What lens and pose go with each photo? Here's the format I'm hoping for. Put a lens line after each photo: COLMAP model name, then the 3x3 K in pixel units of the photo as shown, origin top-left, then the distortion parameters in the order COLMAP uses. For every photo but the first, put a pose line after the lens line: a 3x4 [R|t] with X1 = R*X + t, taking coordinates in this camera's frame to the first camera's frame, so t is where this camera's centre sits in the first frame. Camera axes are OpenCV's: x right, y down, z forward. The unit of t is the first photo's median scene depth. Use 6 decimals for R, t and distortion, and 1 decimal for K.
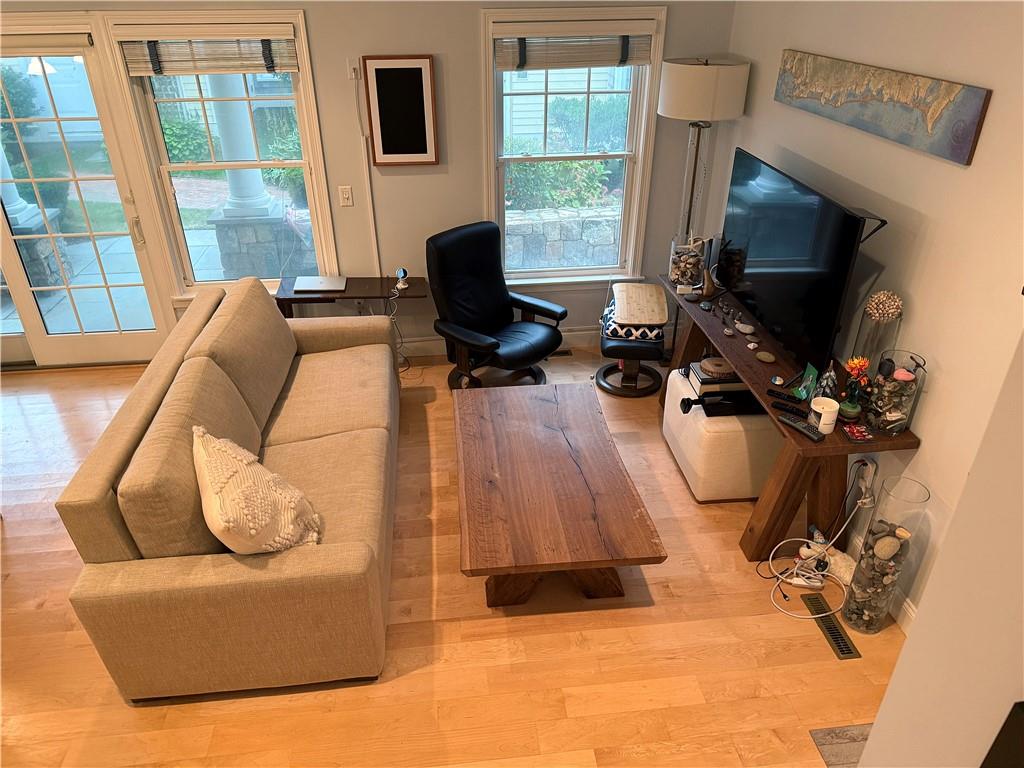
lens RADIAL K [[715.7, 0, 512.9], [0, 715.7, 390.1], [0, 0, 1]] dist [0.005870, -0.004160]
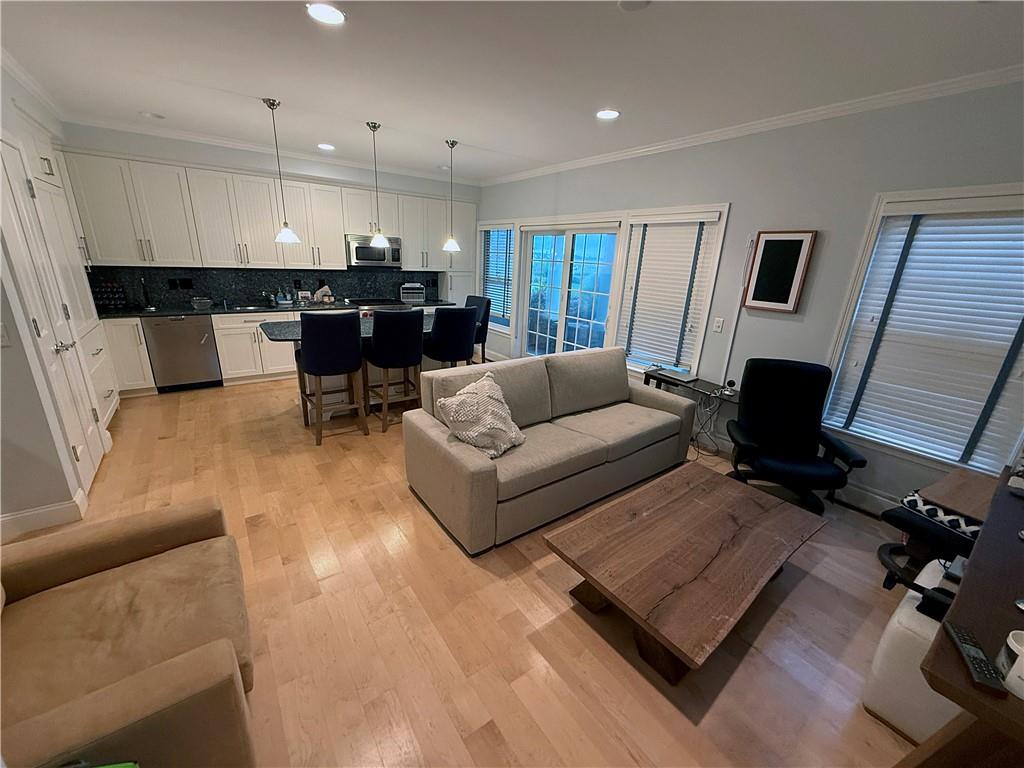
lens RADIAL K [[405.6, 0, 508.1], [0, 405.6, 381.8], [0, 0, 1]] dist [0.001290, 0.000253]
pose [[0.489993, 0.282885, -0.824550, 0.285237], [-0.472883, 0.880870, 0.021194, 0.016355], [0.732317, 0.379531, 0.565392, 0.280323]]
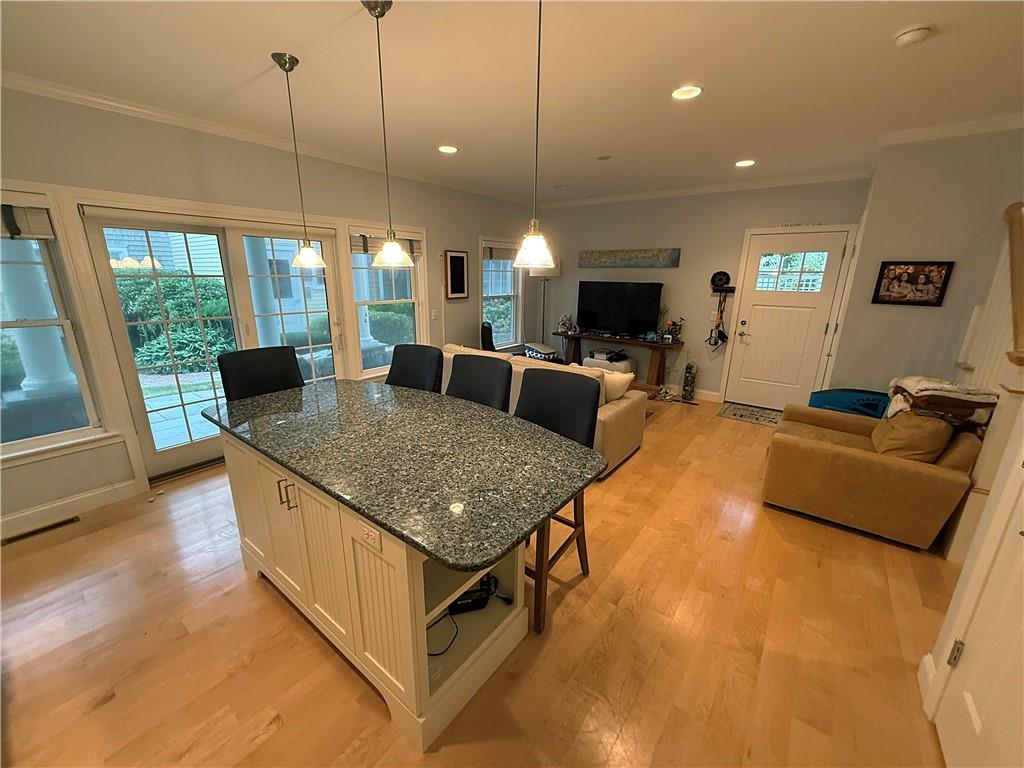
lens RADIAL K [[405.6, 0, 508.2], [0, 405.6, 384.4], [0, 0, 1]] dist [0.001290, 0.000253]
pose [[0.701201, -0.180740, 0.689674, -0.977974], [0.345065, 0.932523, -0.106450, 0.117576], [-0.623897, 0.312625, 0.716253, 0.105328]]
